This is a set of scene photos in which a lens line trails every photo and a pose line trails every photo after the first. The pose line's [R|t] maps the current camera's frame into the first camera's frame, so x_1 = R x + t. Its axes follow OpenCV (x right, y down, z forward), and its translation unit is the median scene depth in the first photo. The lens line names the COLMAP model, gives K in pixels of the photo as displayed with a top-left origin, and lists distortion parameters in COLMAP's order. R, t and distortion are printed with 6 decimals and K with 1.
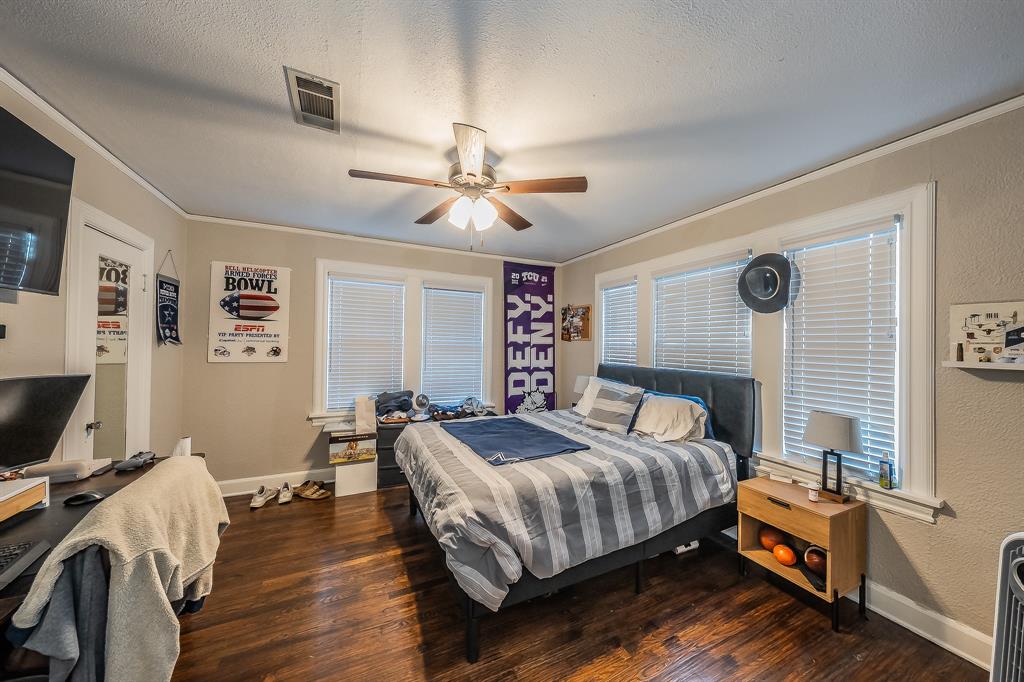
lens RADIAL K [[349.1, 0, 502.1], [0, 349.1, 338.4], [0, 0, 1]] dist [-0.001138, 0.000091]
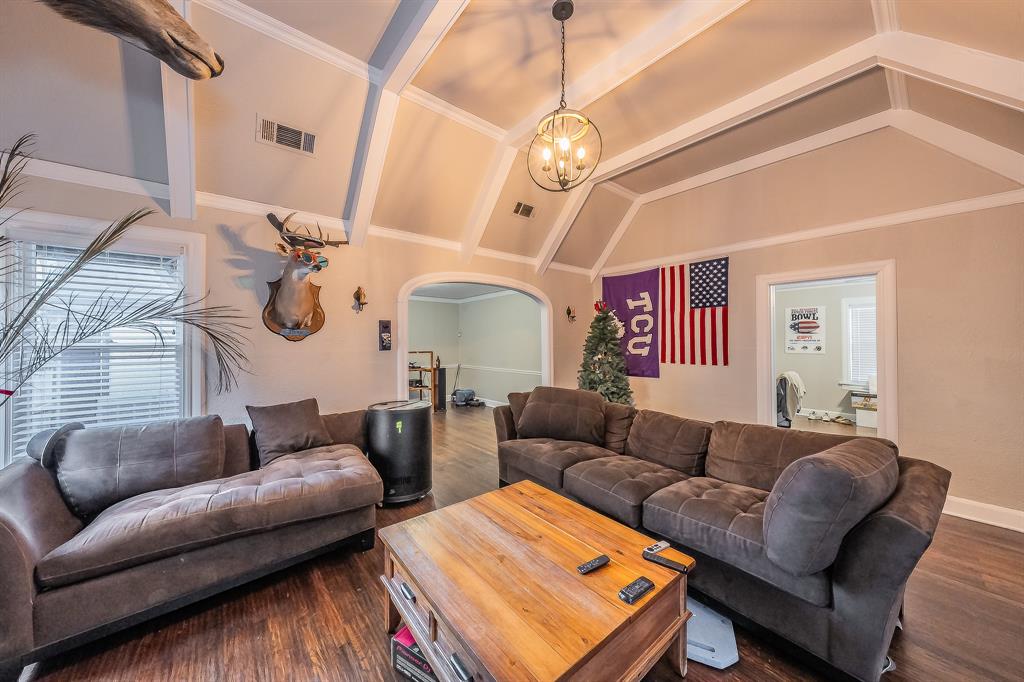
lens RADIAL K [[349.1, 0, 510.5], [0, 349.1, 338.7], [0, 0, 1]] dist [-0.001138, 0.000091]
pose [[0.258355, -0.028067, -0.965642, 0.821438], [0.017290, 0.999552, -0.024426, -0.000441], [0.965895, -0.010385, 0.258724, -1.214364]]
